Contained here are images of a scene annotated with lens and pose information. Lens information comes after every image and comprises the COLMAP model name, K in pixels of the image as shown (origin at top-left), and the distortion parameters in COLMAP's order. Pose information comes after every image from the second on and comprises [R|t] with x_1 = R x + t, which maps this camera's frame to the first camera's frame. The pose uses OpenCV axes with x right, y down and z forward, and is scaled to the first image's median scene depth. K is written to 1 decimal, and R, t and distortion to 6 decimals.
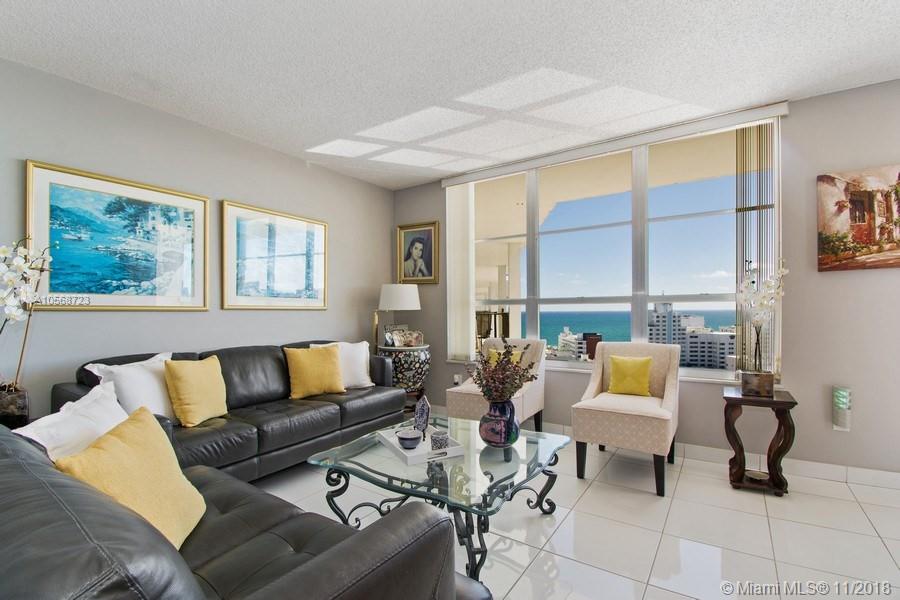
lens RADIAL K [[408.3, 0, 450.7], [0, 408.3, 311.4], [0, 0, 1]] dist [-0.001230, -0.000236]
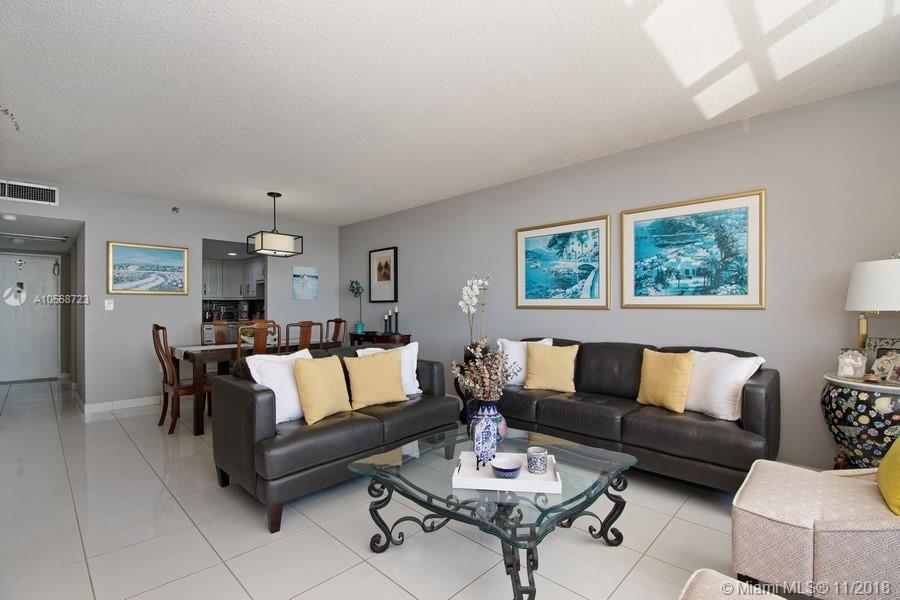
lens RADIAL K [[406.0, 0, 450.0], [0, 406.0, 300.0], [0, 0, 1]] dist [-0.001635, -0.000173]
pose [[-0.162064, -0.013630, -0.986686, 0.652746], [-0.003852, 0.999906, -0.013180, -0.011878], [0.986773, 0.001664, -0.162101, 0.737834]]
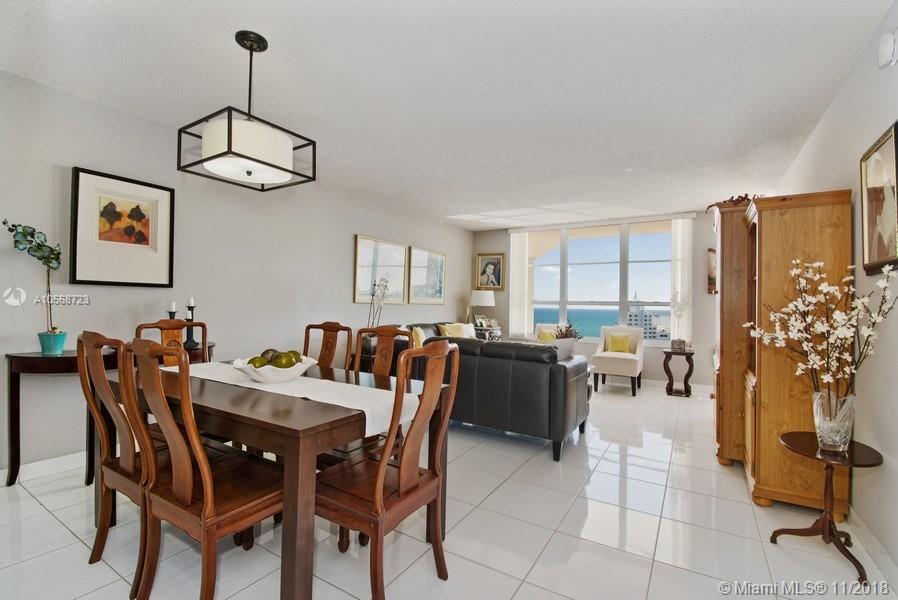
lens RADIAL K [[405.1, 0, 449.0], [0, 405.1, 300.0], [0, 0, 1]] dist [-0.001635, -0.000173]
pose [[0.998542, 0.024661, 0.048015, -0.383158], [-0.023950, 0.999596, -0.015328, 0.001597], [-0.048374, 0.014156, 0.998729, -0.727991]]
